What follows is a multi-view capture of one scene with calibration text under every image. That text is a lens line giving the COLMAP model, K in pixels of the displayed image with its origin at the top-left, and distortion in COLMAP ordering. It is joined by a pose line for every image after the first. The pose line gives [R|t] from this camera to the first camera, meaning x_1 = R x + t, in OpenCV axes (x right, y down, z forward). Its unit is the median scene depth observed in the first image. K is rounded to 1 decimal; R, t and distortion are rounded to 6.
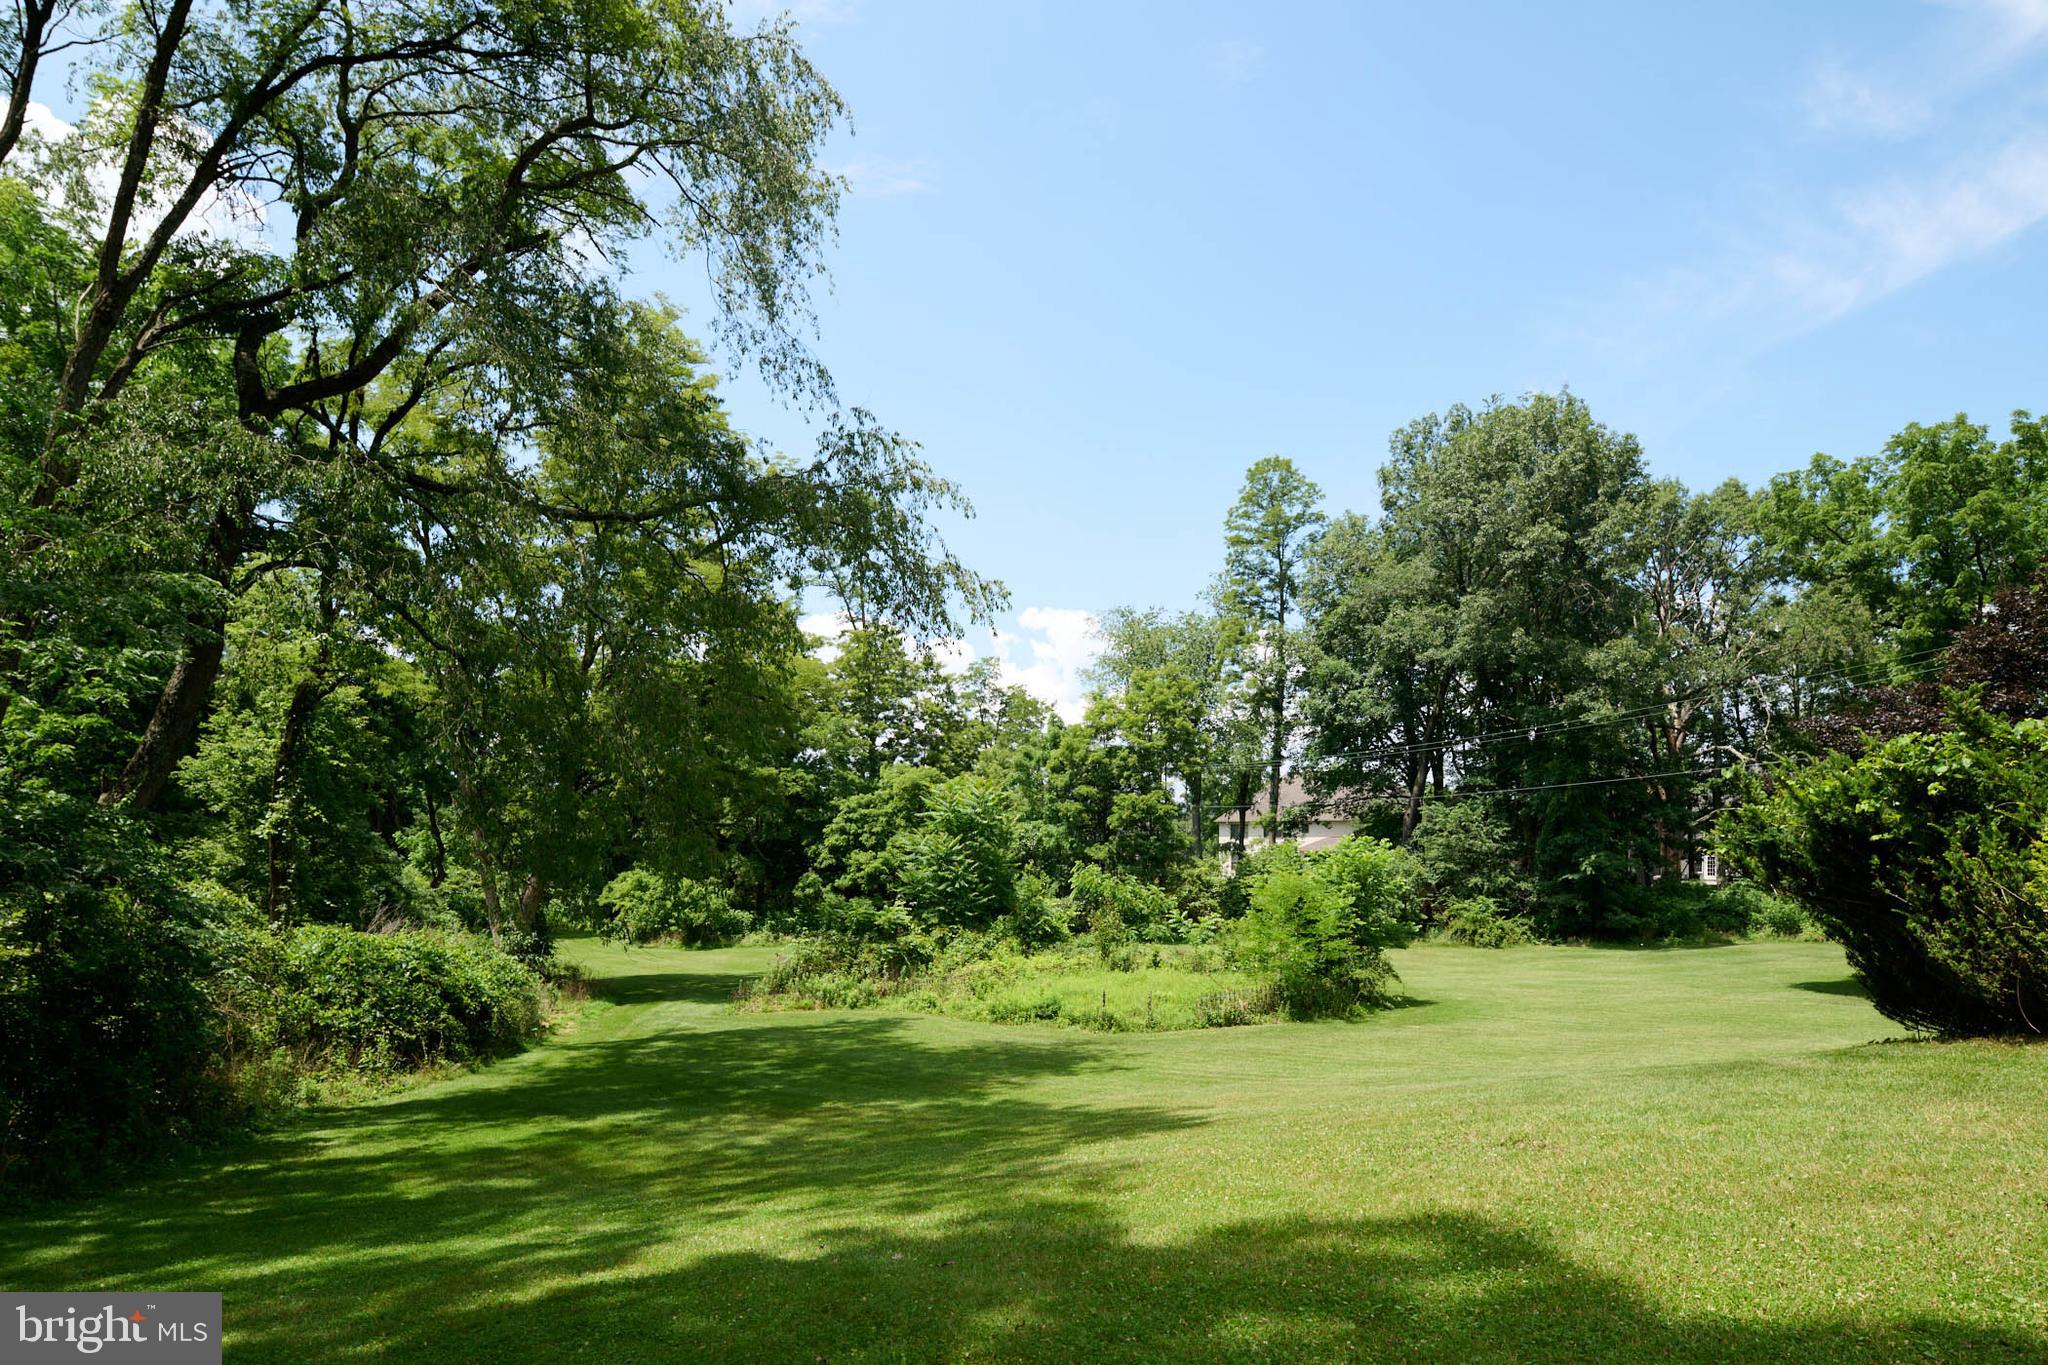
lens RADIAL K [[1114.2, 0, 1025.4], [0, 1114.2, 848.2], [0, 0, 1]] dist [-0.003920, -0.002786]
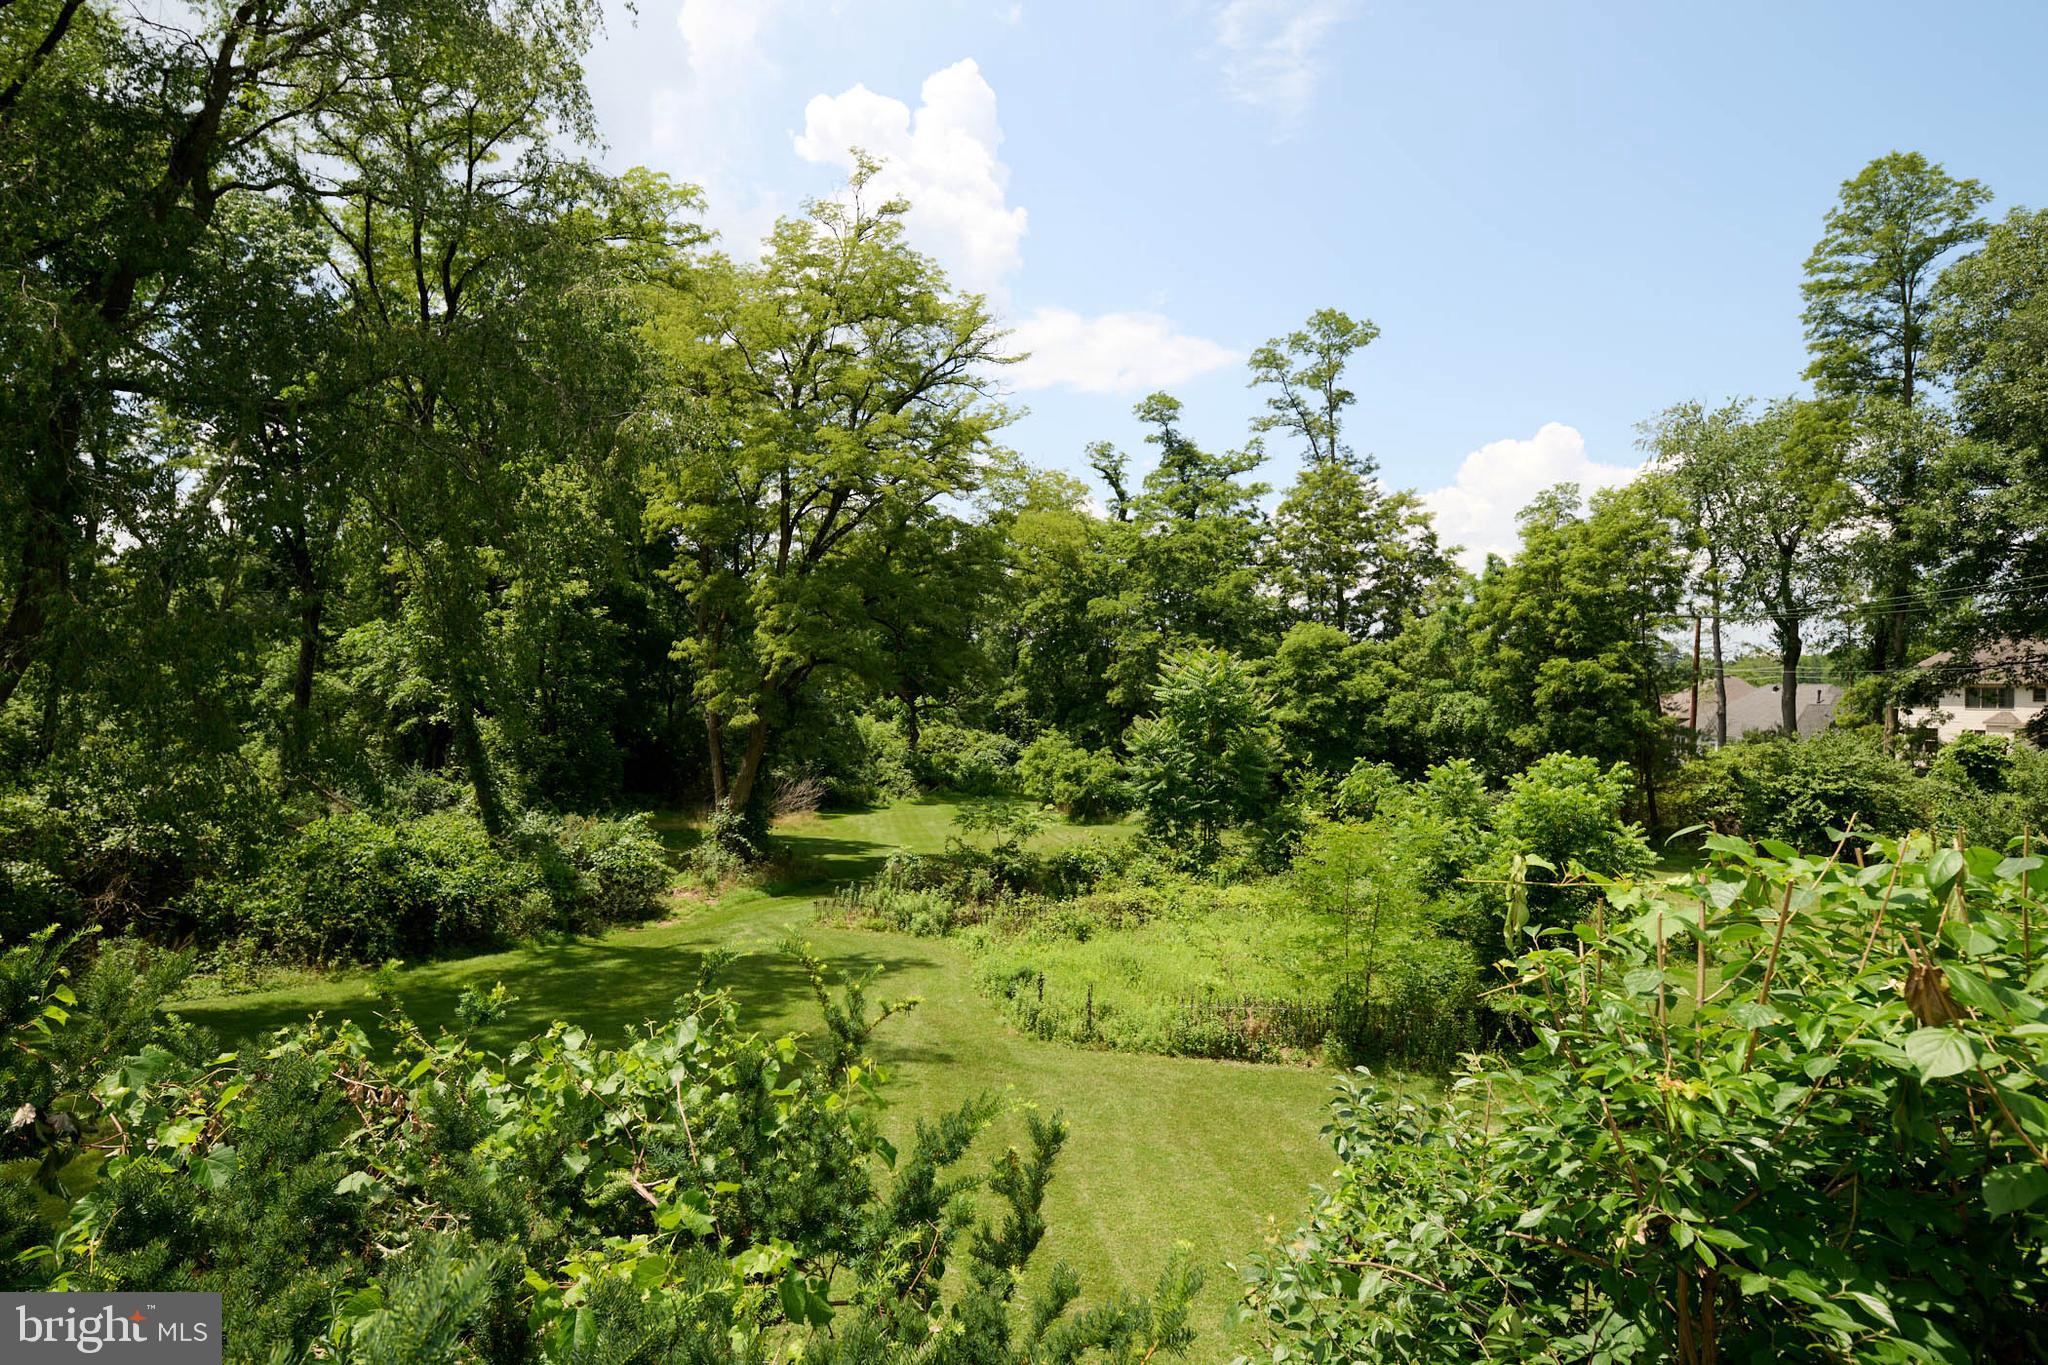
lens RADIAL K [[1111.6, 0, 1022.0], [0, 1111.6, 691.0], [0, 0, 1]] dist [0.000231, -0.009715]
pose [[0.830908, 0.007710, -0.556356, 0.193708], [-0.010636, 0.999941, -0.002028, -0.020877], [0.556308, 0.007603, 0.830941, 0.178302]]
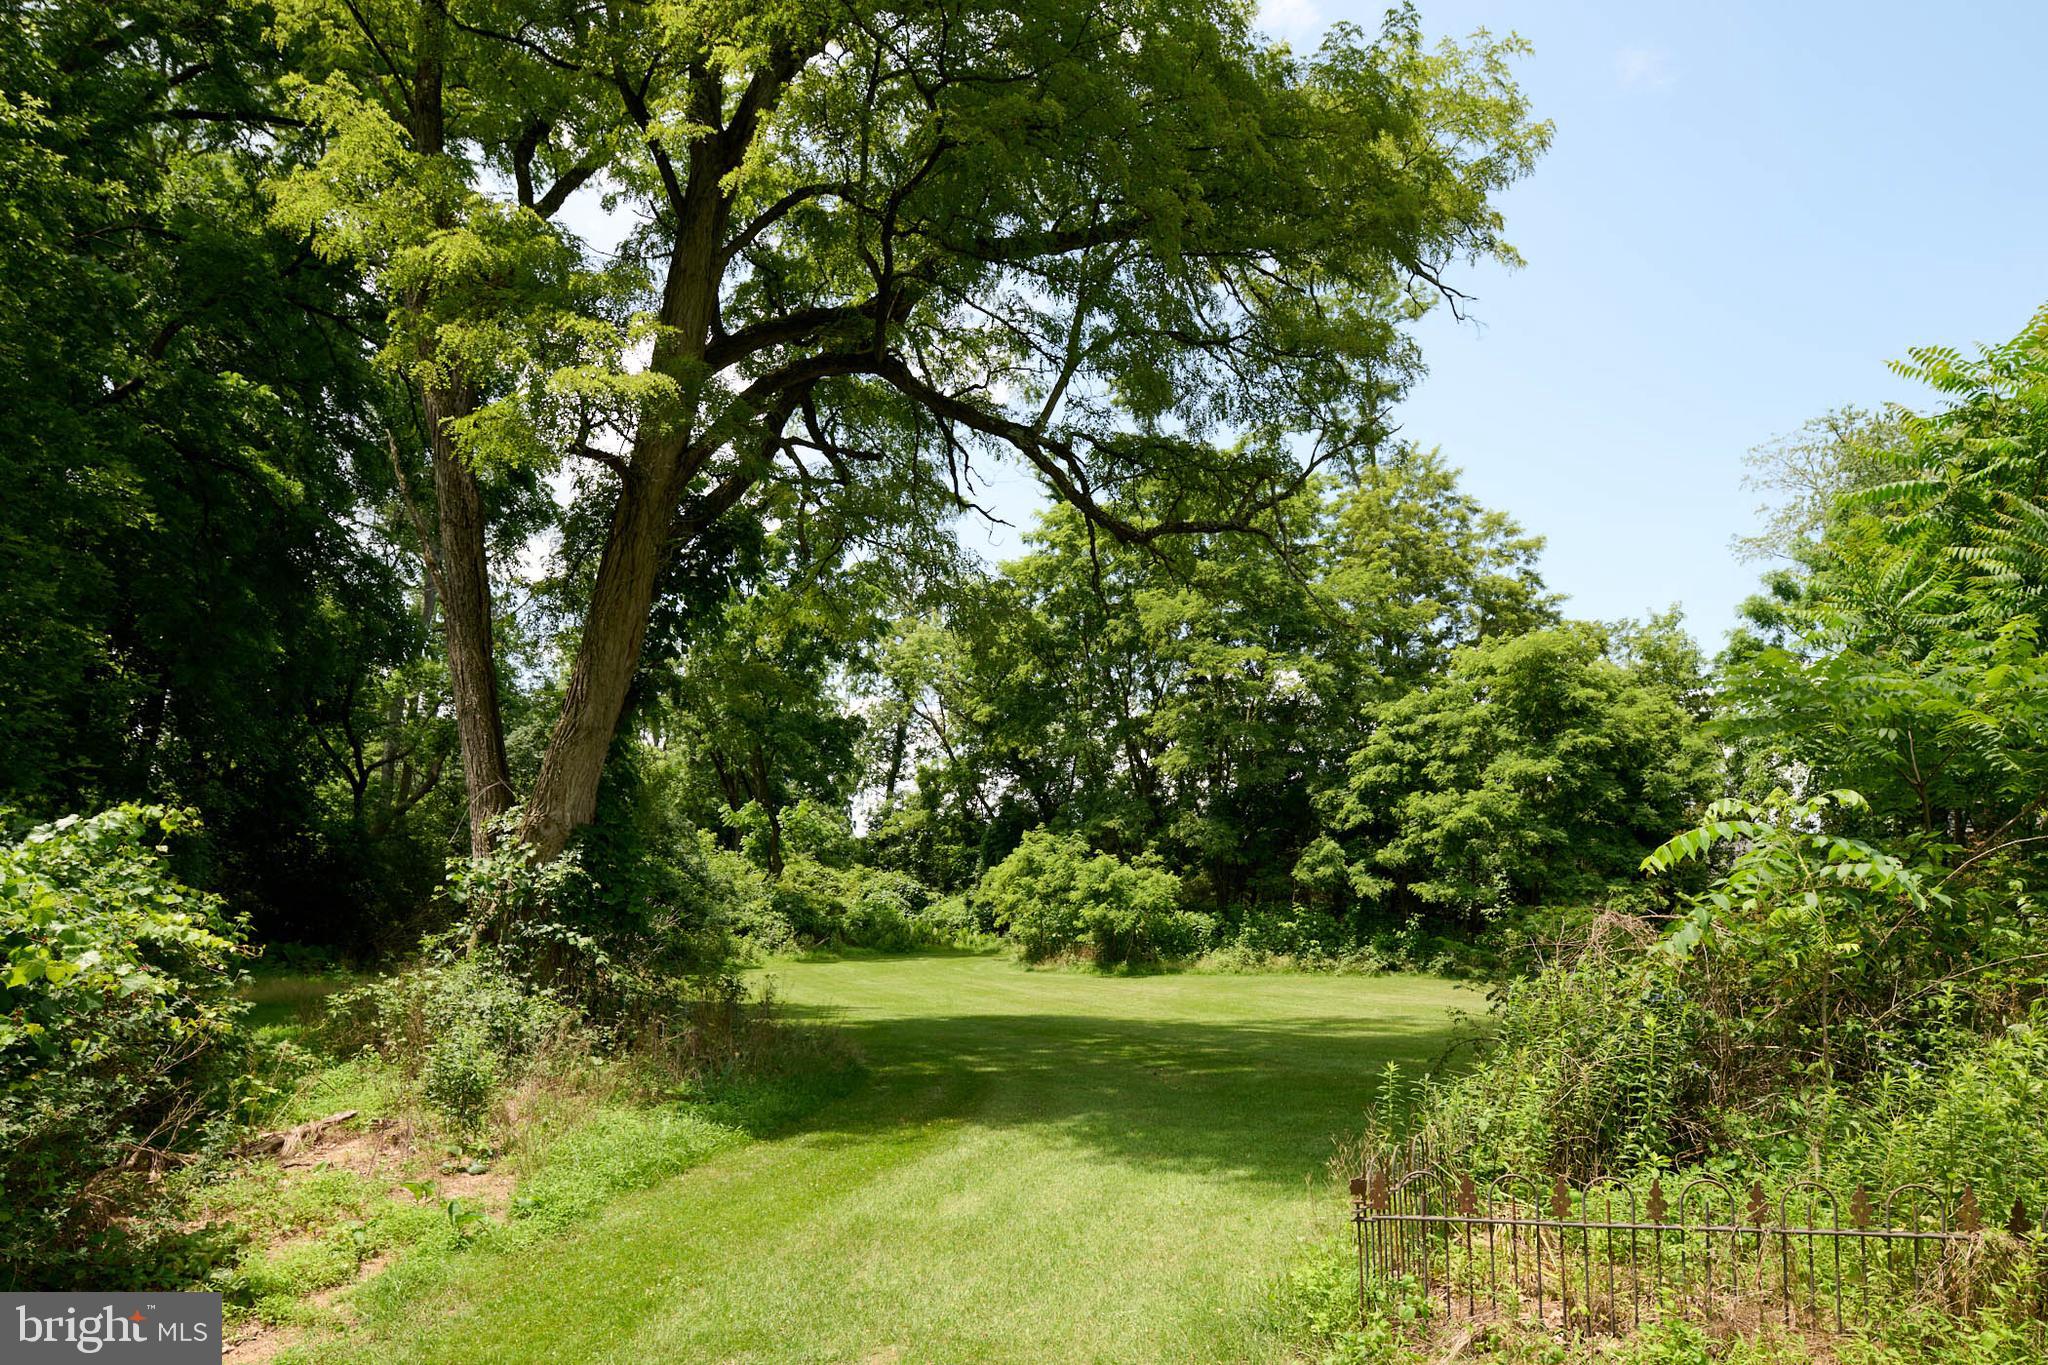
lens RADIAL K [[1114.2, 0, 1025.4], [0, 1114.2, 848.2], [0, 0, 1]] dist [-0.003920, -0.002786]
pose [[0.929496, -0.012639, -0.368617, -0.130174], [-0.004020, 0.999006, -0.044390, 0.051303], [0.368811, 0.042742, 0.928521, 0.452921]]
